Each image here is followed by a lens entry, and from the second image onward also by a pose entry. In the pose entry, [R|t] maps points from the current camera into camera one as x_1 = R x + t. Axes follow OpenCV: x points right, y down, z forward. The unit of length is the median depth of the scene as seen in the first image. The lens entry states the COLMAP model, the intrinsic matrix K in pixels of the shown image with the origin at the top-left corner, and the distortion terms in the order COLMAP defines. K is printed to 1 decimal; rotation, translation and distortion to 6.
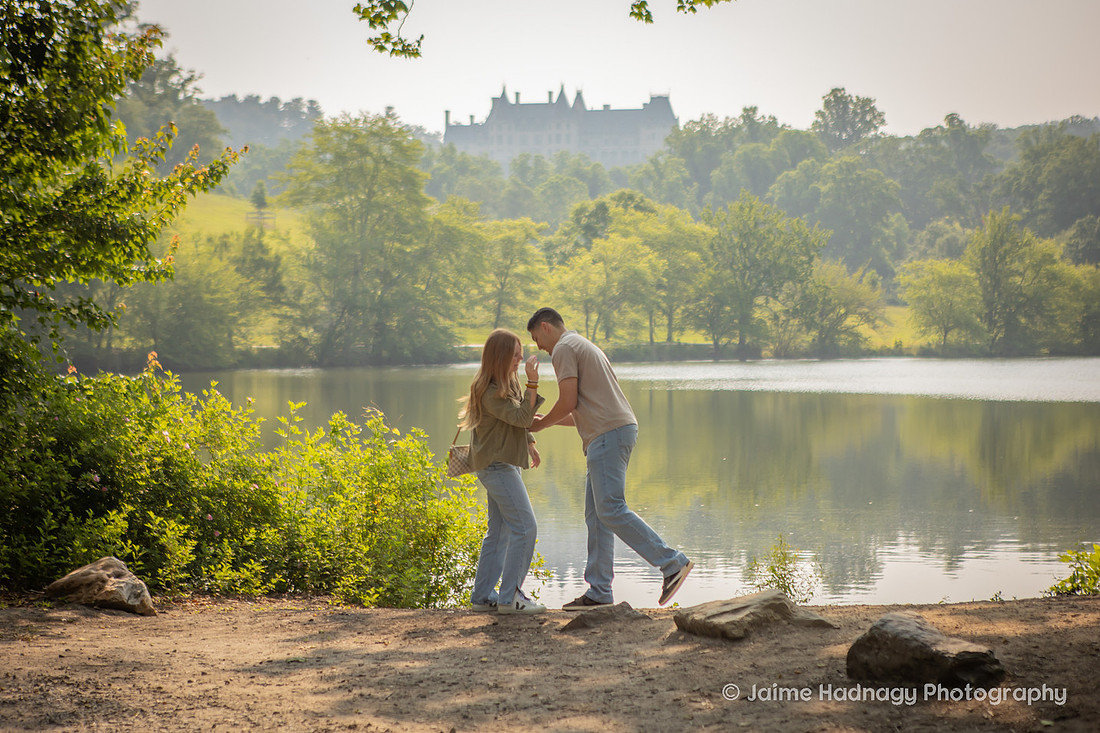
lens RADIAL K [[2369.8, 0, 550.0], [0, 2369.8, 366.5], [0, 0, 1]] dist [0.231247, 0.098084]
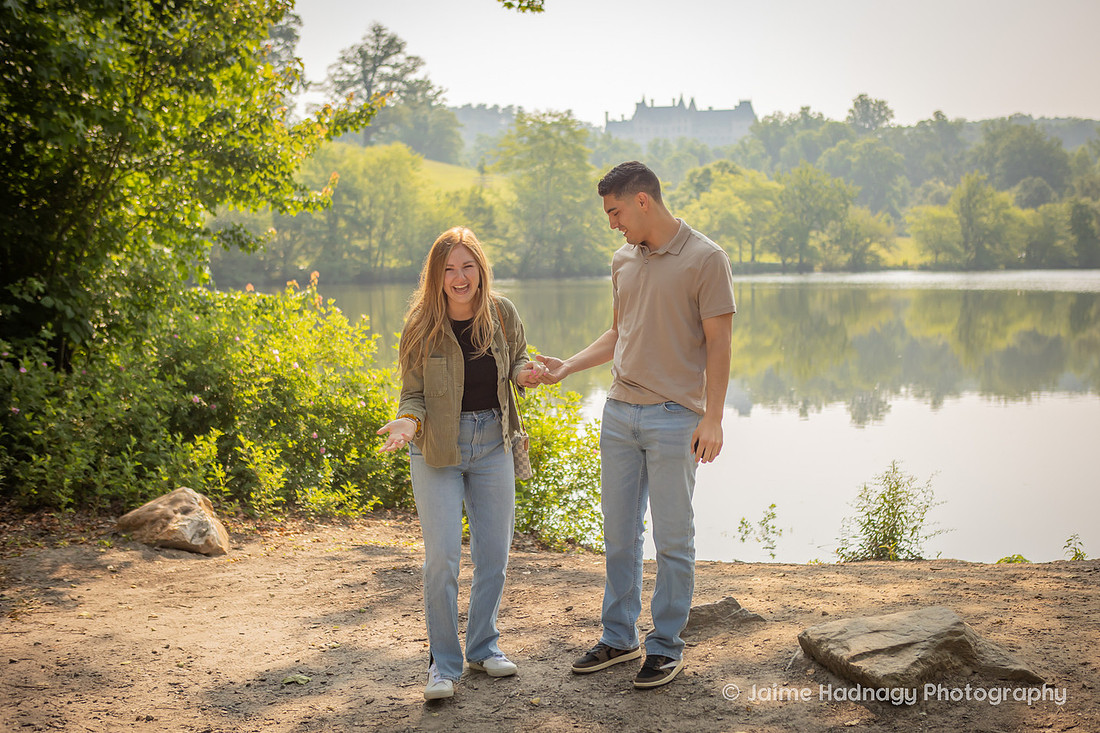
lens RADIAL K [[1414.7, 0, 586.3], [0, 1414.7, 347.1], [0, 0, 1]] dist [-0.028522, 0.024161]
pose [[0.997961, 0.000056, -0.063821, 0.002619], [0.003115, 0.998764, 0.049597, -0.000877], [0.063745, -0.049695, 0.996728, 0.099922]]
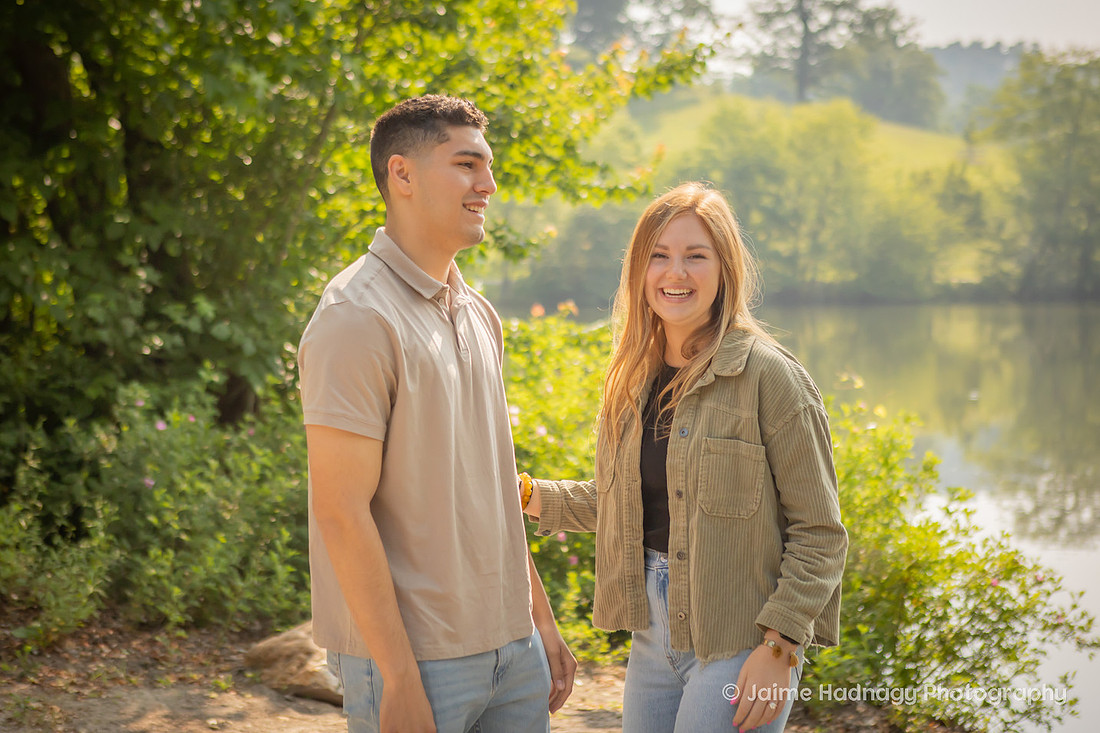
lens RADIAL K [[2043.2, 0, 546.8], [0, 2043.2, 343.9], [0, 0, 1]] dist [0.082129, 0.155400]
pose [[0.939109, 0.016836, -0.343206, 0.012729], [-0.008852, 0.999653, 0.024814, -0.001457], [0.343505, -0.020265, 0.938932, 0.110169]]
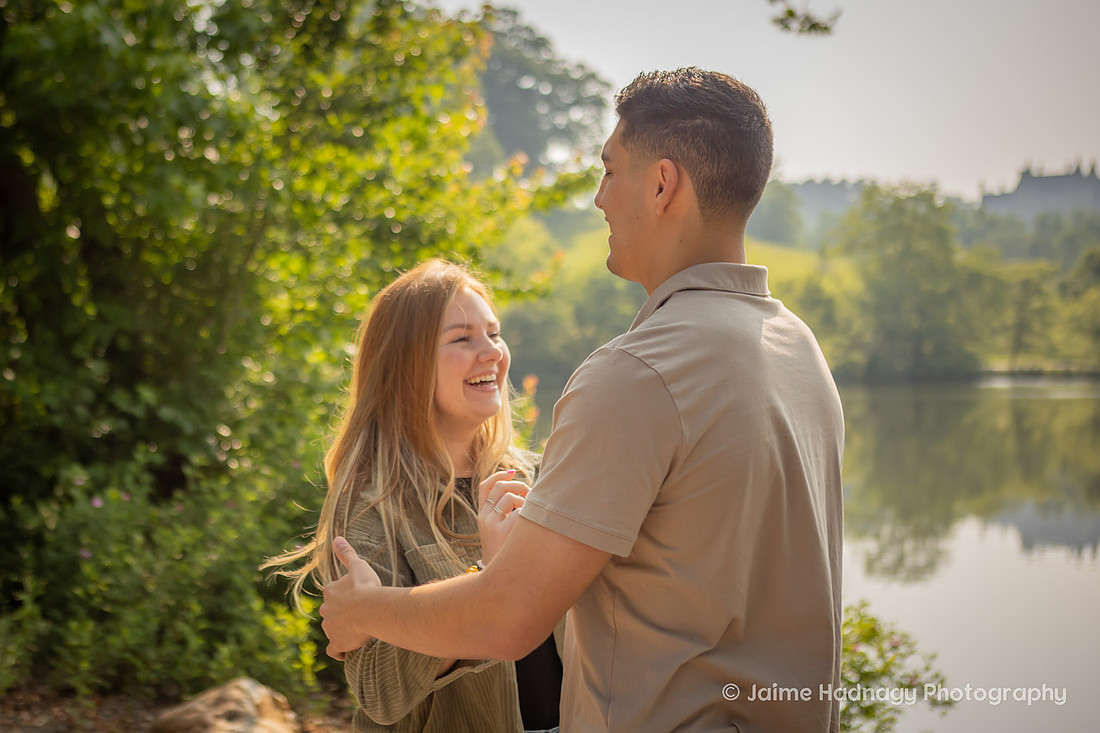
lens RADIAL K [[1609.8, 0, 489.1], [0, 1609.8, 338.8], [0, 0, 1]] dist [0.014339, 0.087124]
pose [[0.938399, -0.003515, -0.345536, 0.009612], [-0.005259, 0.999687, -0.024452, -0.001772], [0.345514, 0.024763, 0.938087, 0.129658]]
